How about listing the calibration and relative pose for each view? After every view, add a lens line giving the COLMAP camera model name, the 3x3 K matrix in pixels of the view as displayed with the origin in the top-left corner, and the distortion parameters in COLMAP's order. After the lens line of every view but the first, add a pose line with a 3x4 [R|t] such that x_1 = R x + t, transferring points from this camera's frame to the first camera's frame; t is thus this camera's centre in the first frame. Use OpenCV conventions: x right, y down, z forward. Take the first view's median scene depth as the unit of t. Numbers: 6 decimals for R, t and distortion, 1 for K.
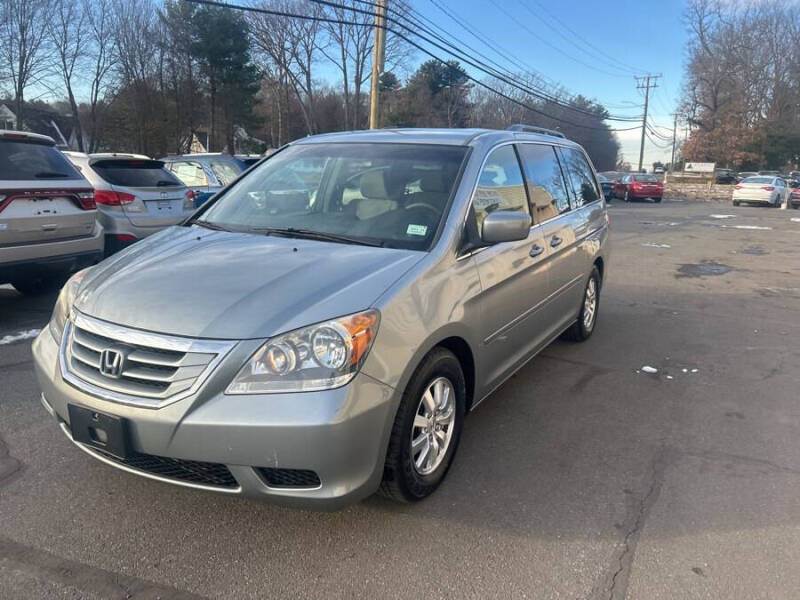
lens RADIAL K [[601.5, 0, 403.2], [0, 601.5, 299.4], [0, 0, 1]] dist [0.046987, -0.053130]
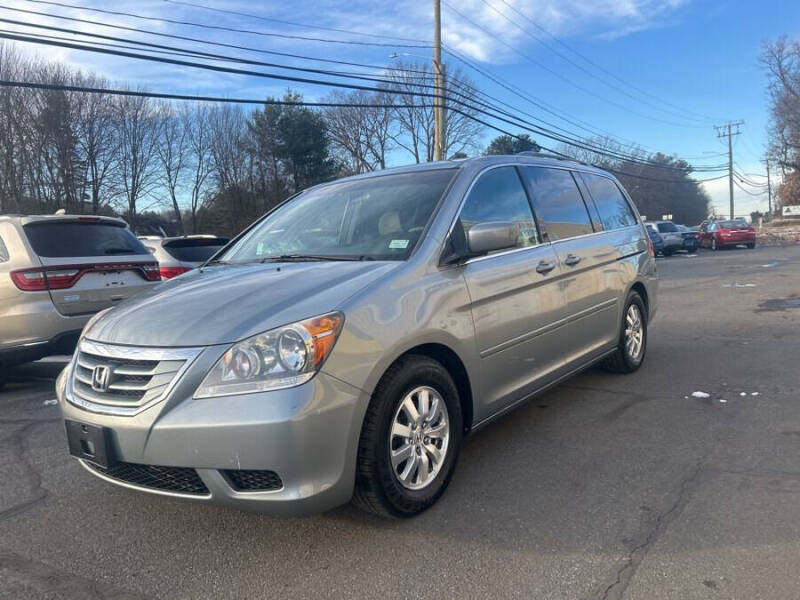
lens RADIAL K [[598.7, 0, 388.2], [0, 598.7, 301.0], [0, 0, 1]] dist [0.052723, -0.064218]
pose [[0.983885, -0.071767, -0.163769, 0.104375], [0.050874, 0.990419, -0.128381, 0.069182], [0.171414, 0.117981, 0.978109, 0.016636]]
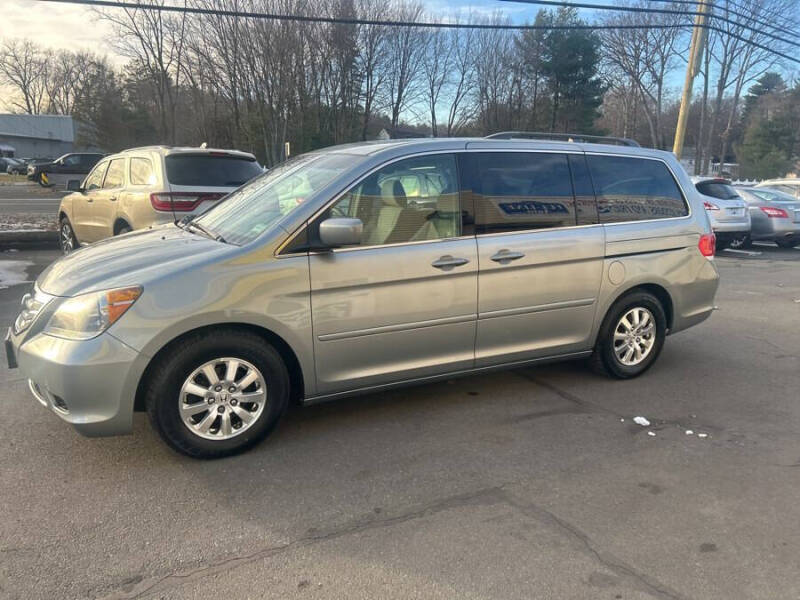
lens RADIAL K [[601.5, 0, 403.2], [0, 601.5, 299.4], [0, 0, 1]] dist [0.046987, -0.053130]
pose [[0.842883, 0.111576, -0.526402, 0.552860], [-0.123414, 0.992274, 0.012708, -0.019739], [0.523753, 0.054254, 0.850141, 0.120371]]
